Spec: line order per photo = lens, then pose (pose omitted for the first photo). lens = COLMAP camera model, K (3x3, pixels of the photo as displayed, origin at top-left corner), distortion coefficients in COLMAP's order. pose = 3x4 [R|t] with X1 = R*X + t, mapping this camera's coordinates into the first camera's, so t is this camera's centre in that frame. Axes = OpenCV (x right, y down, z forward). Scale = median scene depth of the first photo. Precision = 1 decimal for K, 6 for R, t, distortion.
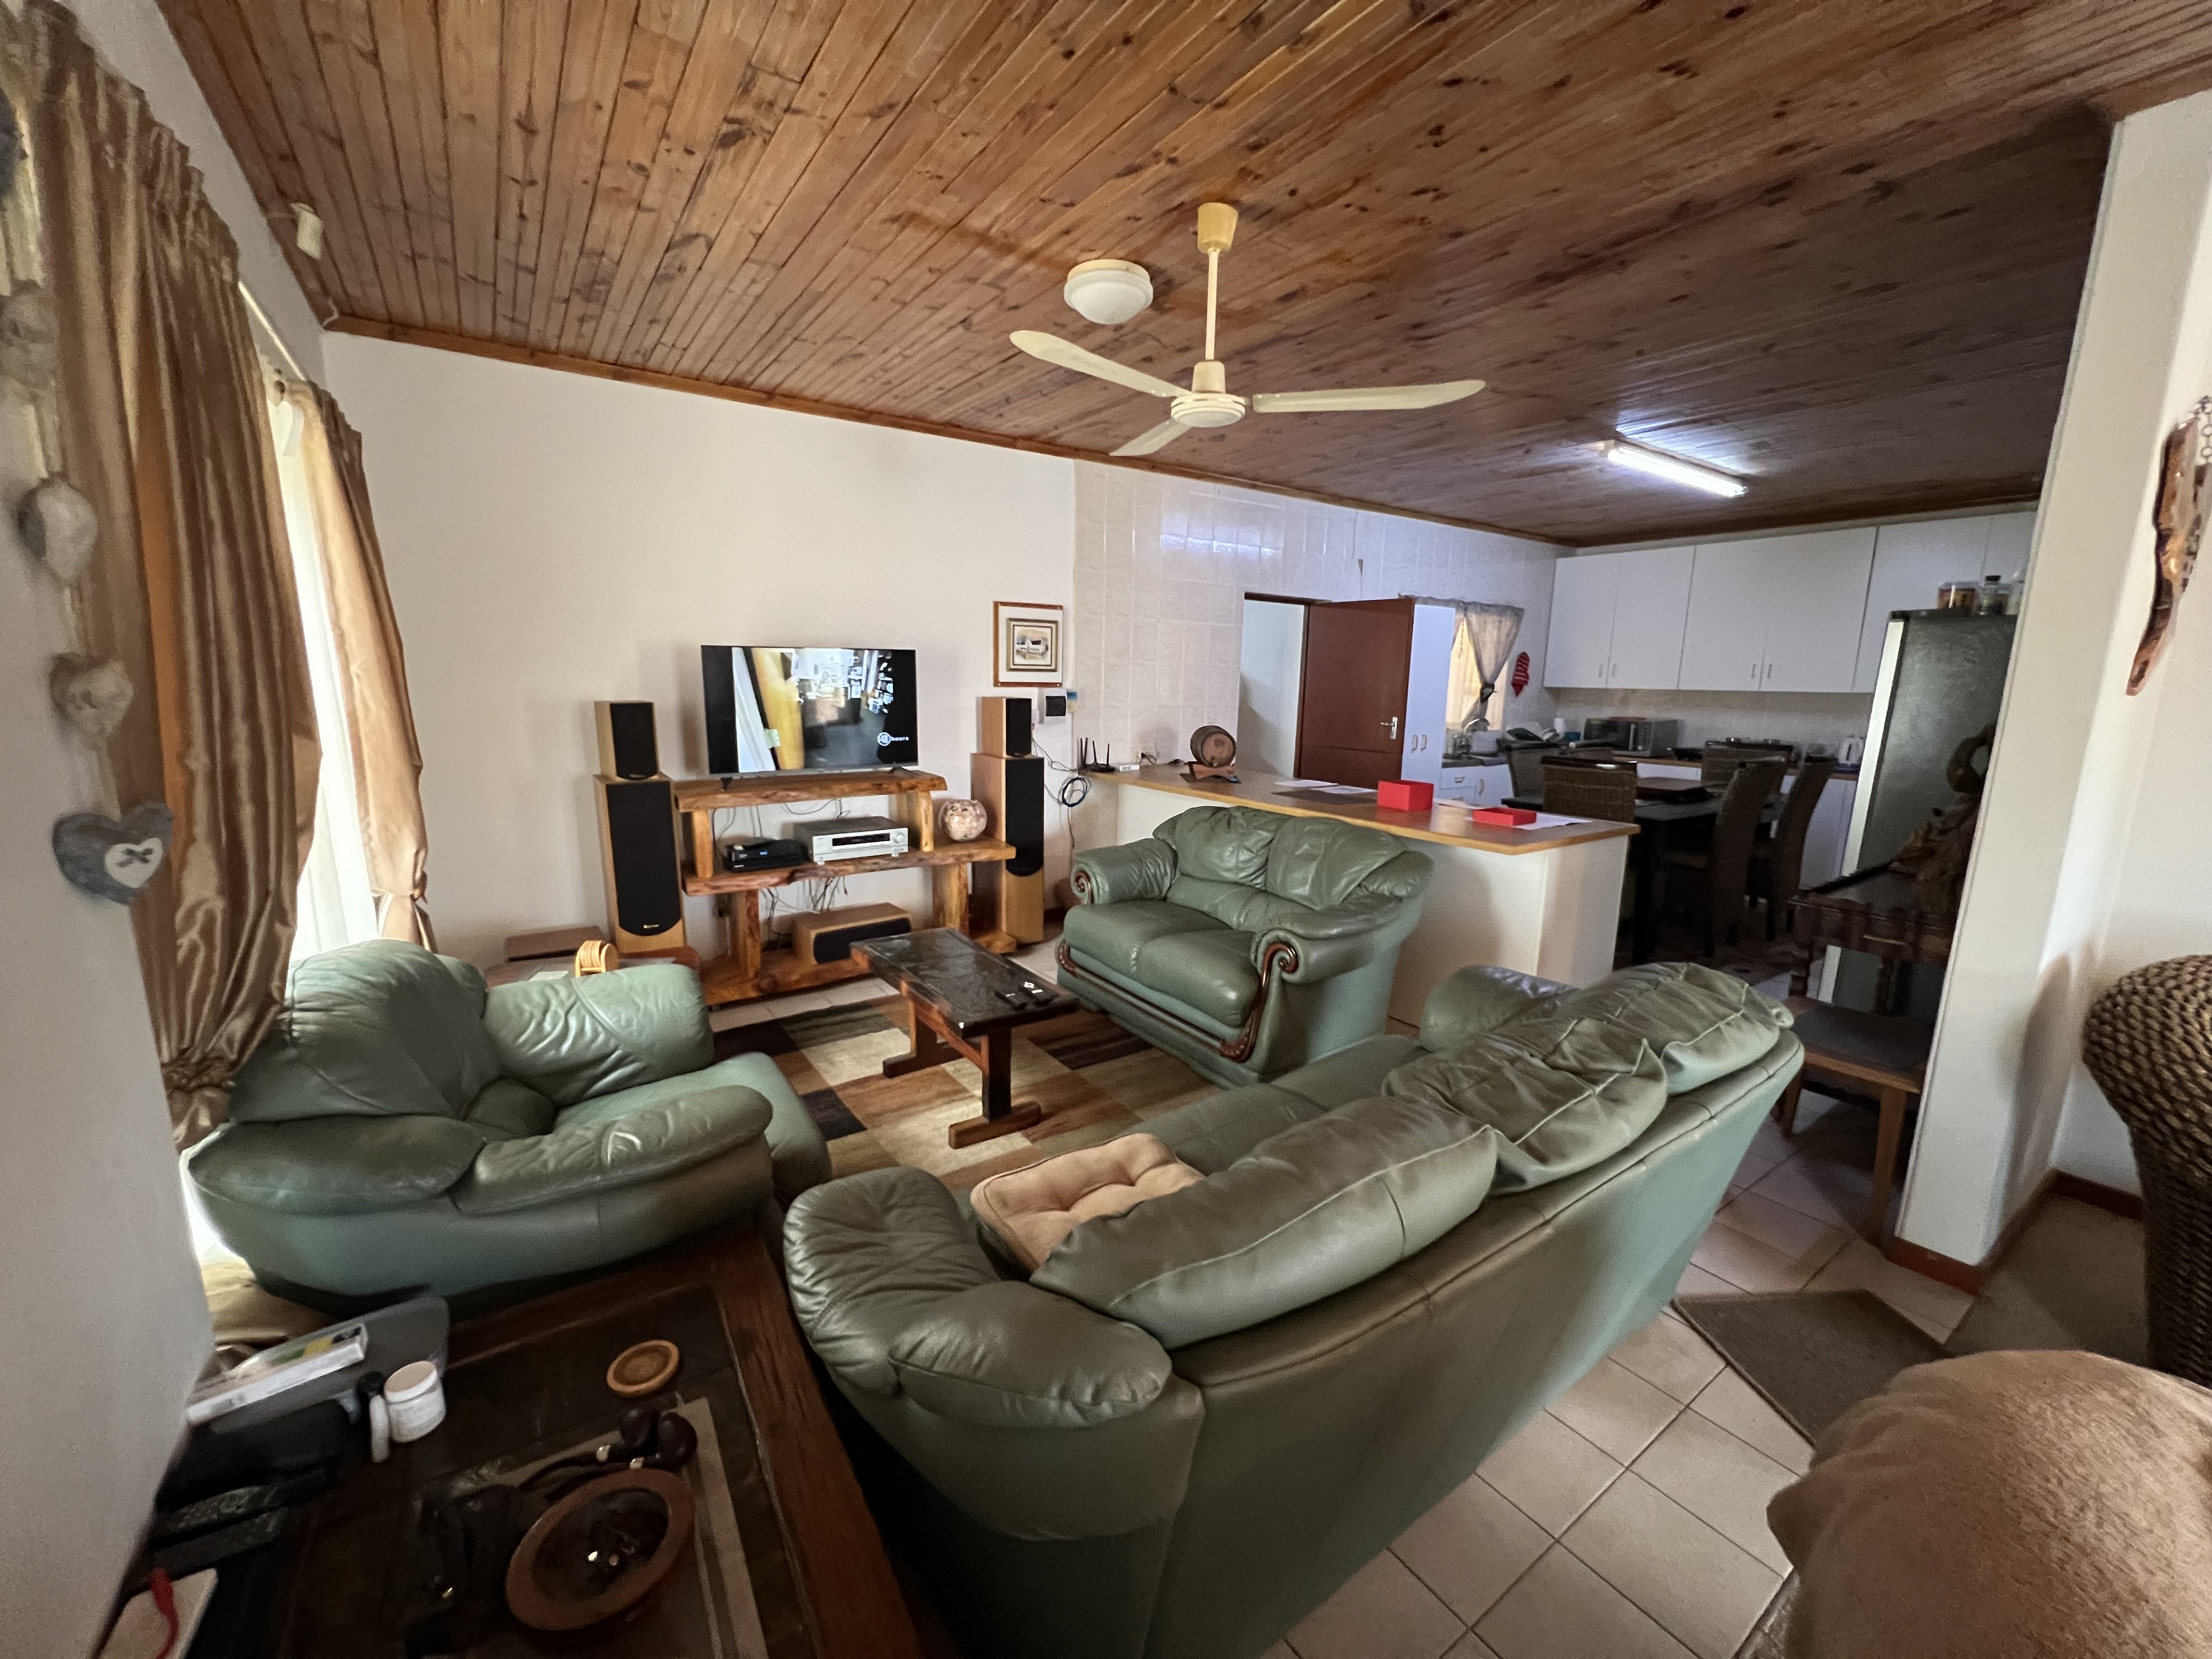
lens RADIAL K [[882.8, 0, 1105.7], [0, 882.8, 832.2], [0, 0, 1]] dist [0.002136, 0.000099]
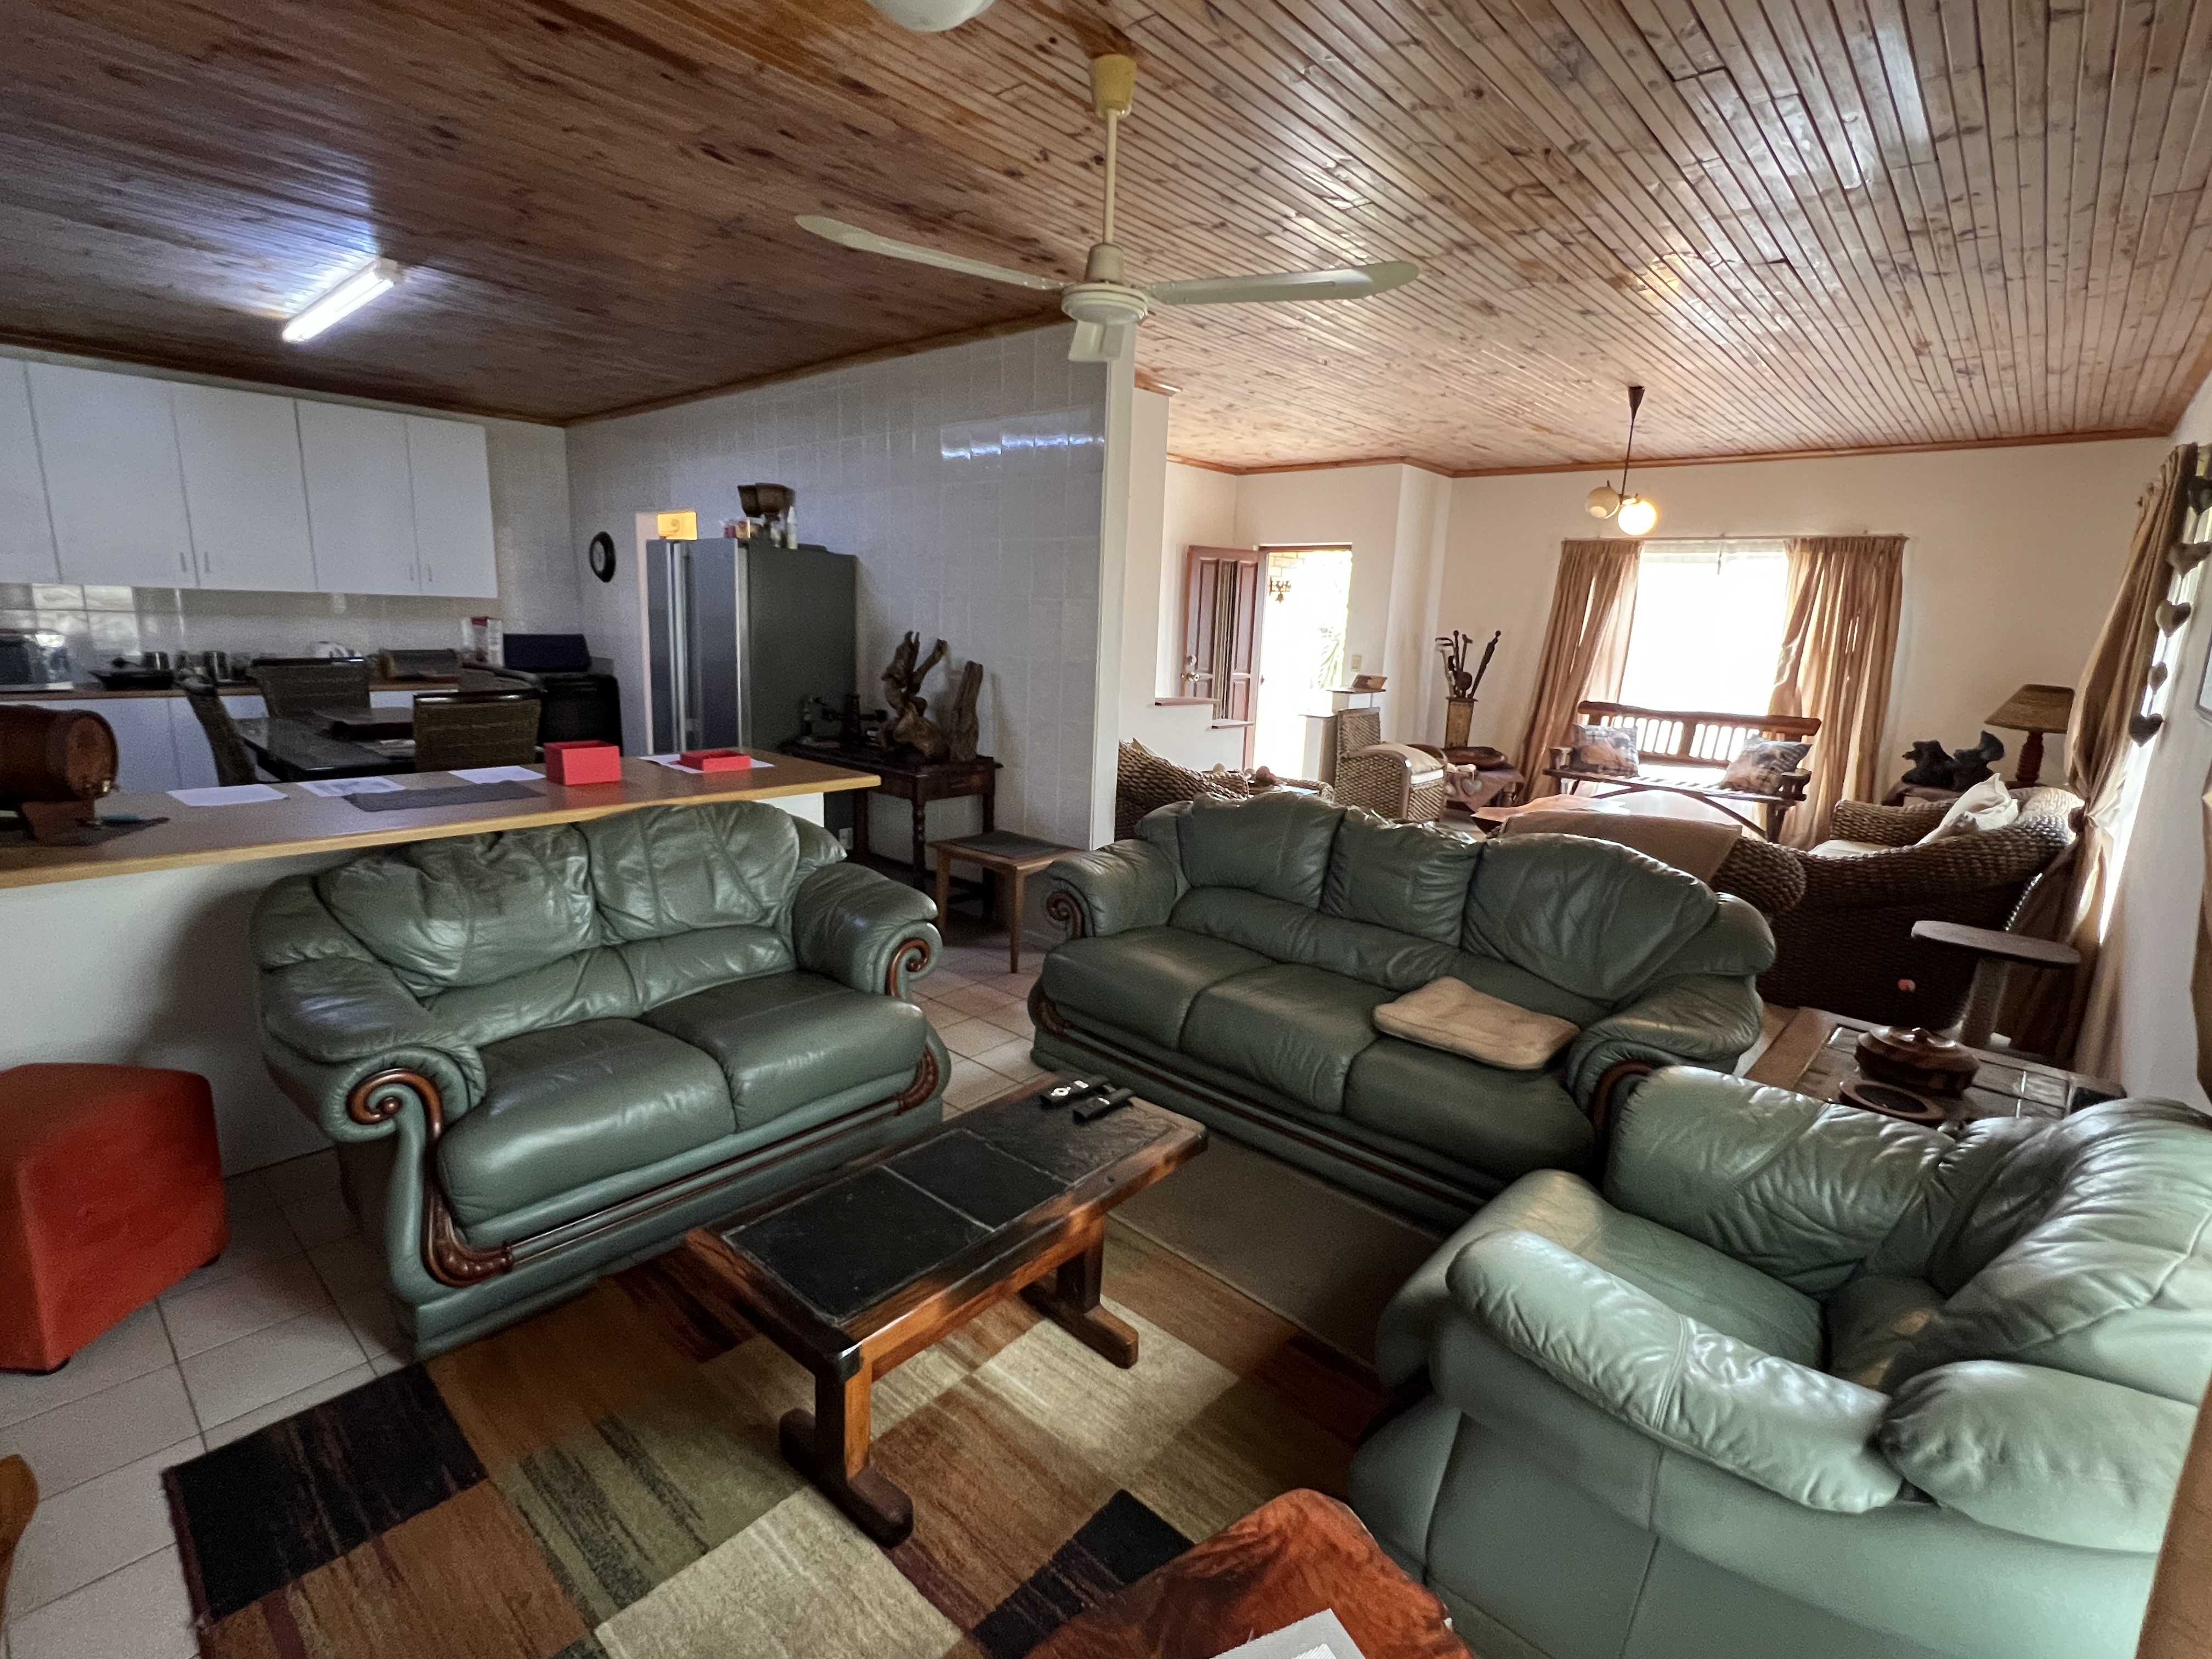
lens RADIAL K [[1035.0, 0, 1110.8], [0, 1035.0, 834.3], [0, 0, 1]] dist [0.004631, 0.001792]
pose [[-0.235588, -0.227554, 0.944837, -0.983676], [0.131648, 0.955768, 0.263012, -0.265150], [-0.962895, 0.186348, -0.195211, 1.340512]]
